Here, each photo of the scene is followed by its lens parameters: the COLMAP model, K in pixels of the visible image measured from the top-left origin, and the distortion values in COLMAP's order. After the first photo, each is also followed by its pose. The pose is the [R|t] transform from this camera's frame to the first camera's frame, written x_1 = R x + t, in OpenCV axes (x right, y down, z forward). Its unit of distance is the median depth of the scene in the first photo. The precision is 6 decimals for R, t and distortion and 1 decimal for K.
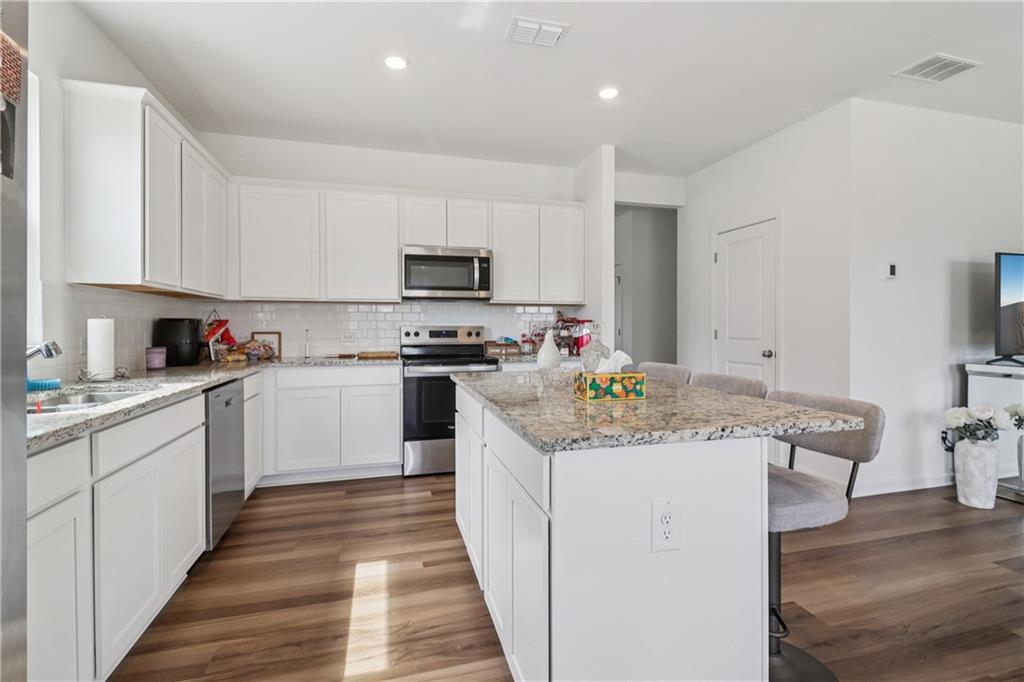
lens RADIAL K [[471.9, 0, 513.4], [0, 471.9, 331.4], [0, 0, 1]] dist [0.013410, -0.010375]
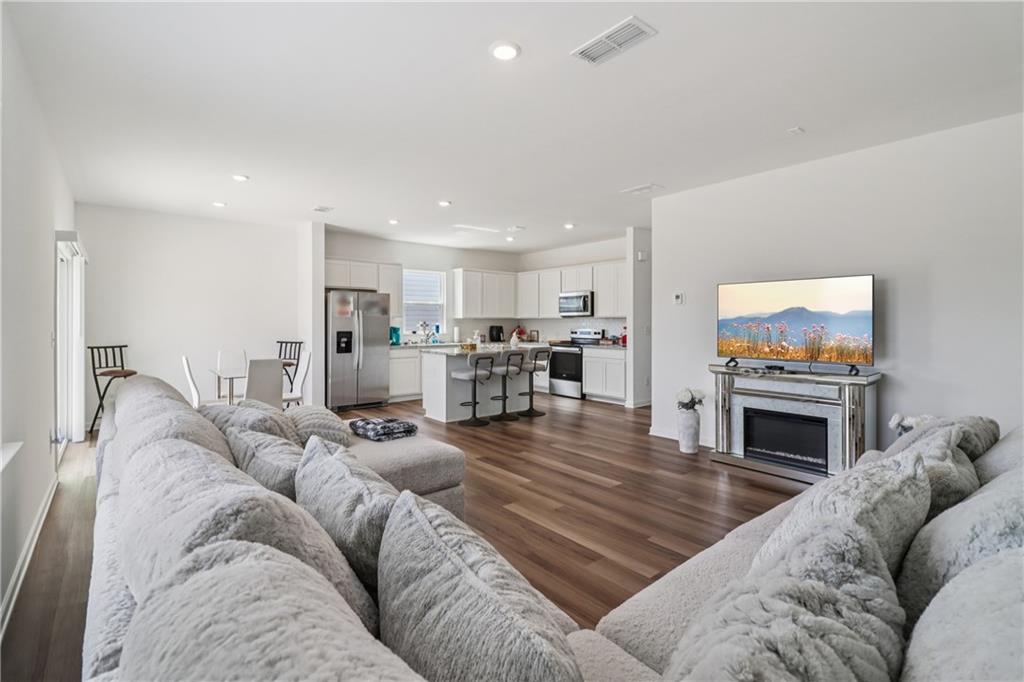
lens RADIAL K [[471.9, 0, 515.1], [0, 471.9, 324.1], [0, 0, 1]] dist [0.013410, -0.010375]
pose [[0.414387, 0.005778, -0.910083, 1.849107], [-0.008605, 0.999960, 0.002430, -0.040988], [0.910060, 0.006825, 0.414420, -0.127762]]
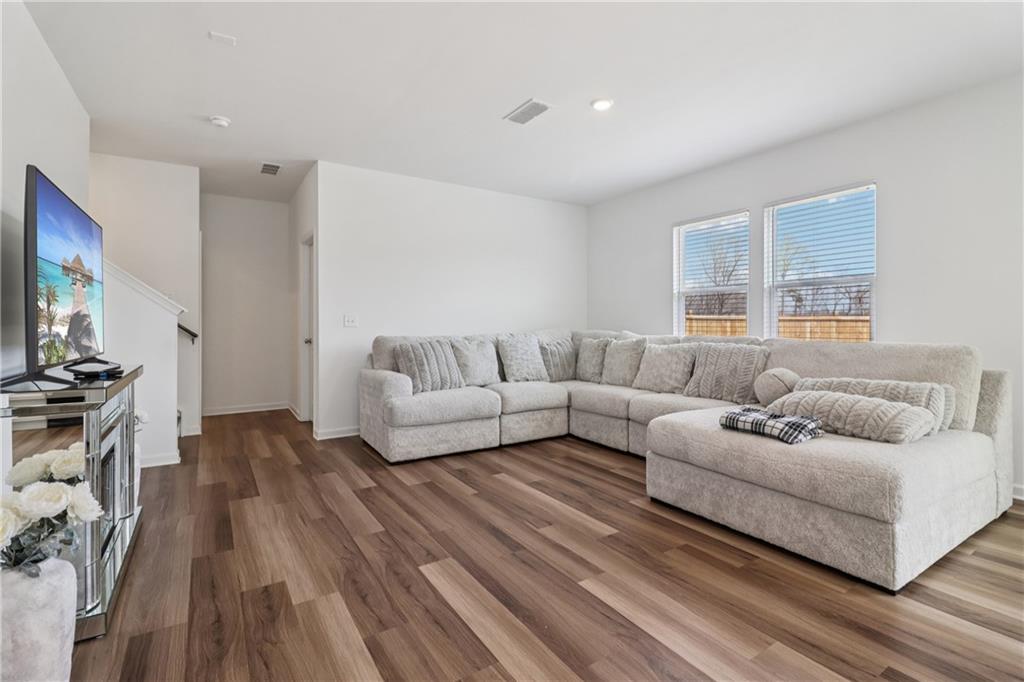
lens RADIAL K [[471.9, 0, 513.3], [0, 471.9, 326.6], [0, 0, 1]] dist [0.013410, -0.010375]
pose [[-0.293972, -0.001874, 0.955812, 0.356116], [0.010069, 0.999937, 0.005057, 0.005542], [-0.955761, 0.011110, -0.293934, 0.598731]]
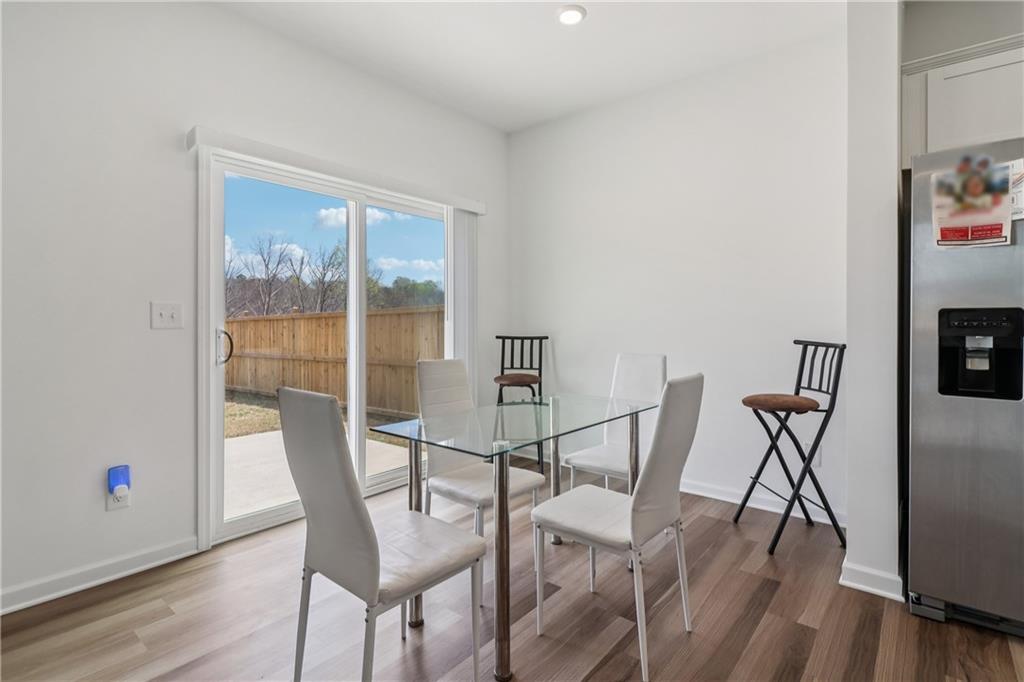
lens RADIAL K [[495.5, 0, 517.0], [0, 495.5, 325.8], [0, 0, 1]] dist [0.011131, -0.006525]
pose [[-0.818914, 0.006637, -0.573878, 0.478737], [-0.001264, 0.999910, 0.013369, 0.010556], [0.573915, 0.011673, -0.818832, 0.178008]]
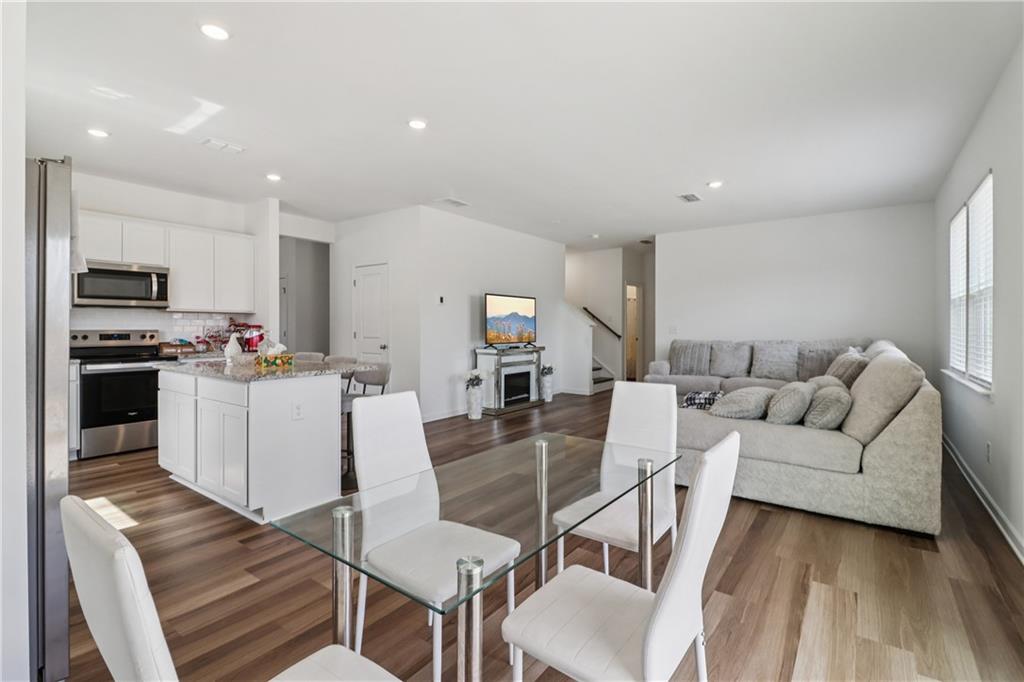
lens RADIAL K [[471.9, 0, 514.9], [0, 471.9, 328.1], [0, 0, 1]] dist [0.013410, -0.010375]
pose [[0.785507, -0.000047, 0.618853, -0.115688], [0.005028, 0.999967, -0.006306, -0.004407], [-0.618833, 0.008065, 0.785481, -0.588120]]
